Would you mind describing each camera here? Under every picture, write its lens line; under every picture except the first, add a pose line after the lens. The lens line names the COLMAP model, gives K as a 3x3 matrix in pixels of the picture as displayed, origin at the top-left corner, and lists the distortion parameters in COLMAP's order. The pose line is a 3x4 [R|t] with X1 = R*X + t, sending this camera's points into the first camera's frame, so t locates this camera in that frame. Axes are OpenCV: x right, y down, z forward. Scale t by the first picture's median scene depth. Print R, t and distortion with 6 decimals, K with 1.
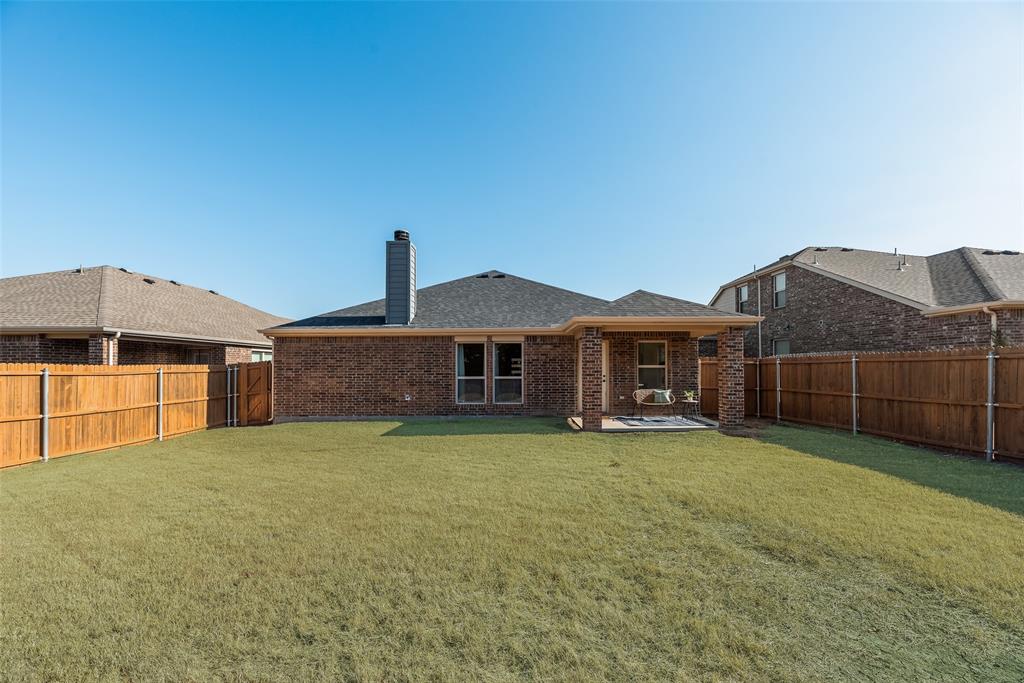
lens RADIAL K [[416.1, 0, 519.6], [0, 416.1, 364.9], [0, 0, 1]] dist [-0.000404, -0.000234]
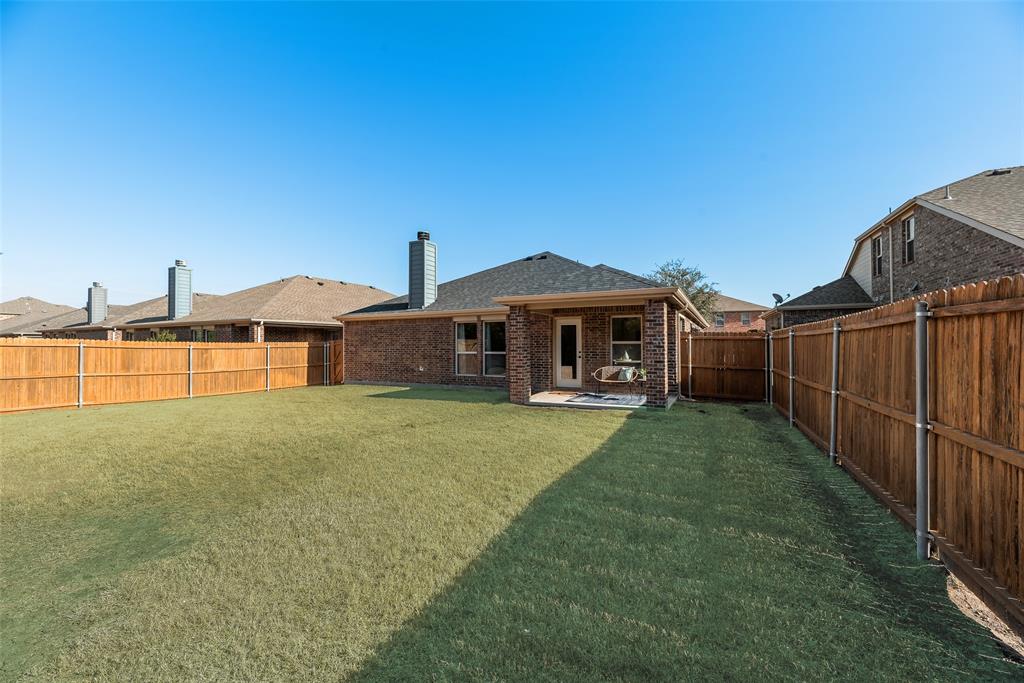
lens RADIAL K [[416.1, 0, 519.7], [0, 416.1, 344.6], [0, 0, 1]] dist [-0.000404, -0.000234]
pose [[0.894048, 0.000057, -0.447972, 0.536066], [0.004329, 0.999952, 0.008766, -0.000863], [0.447951, -0.009777, 0.894005, 0.037059]]
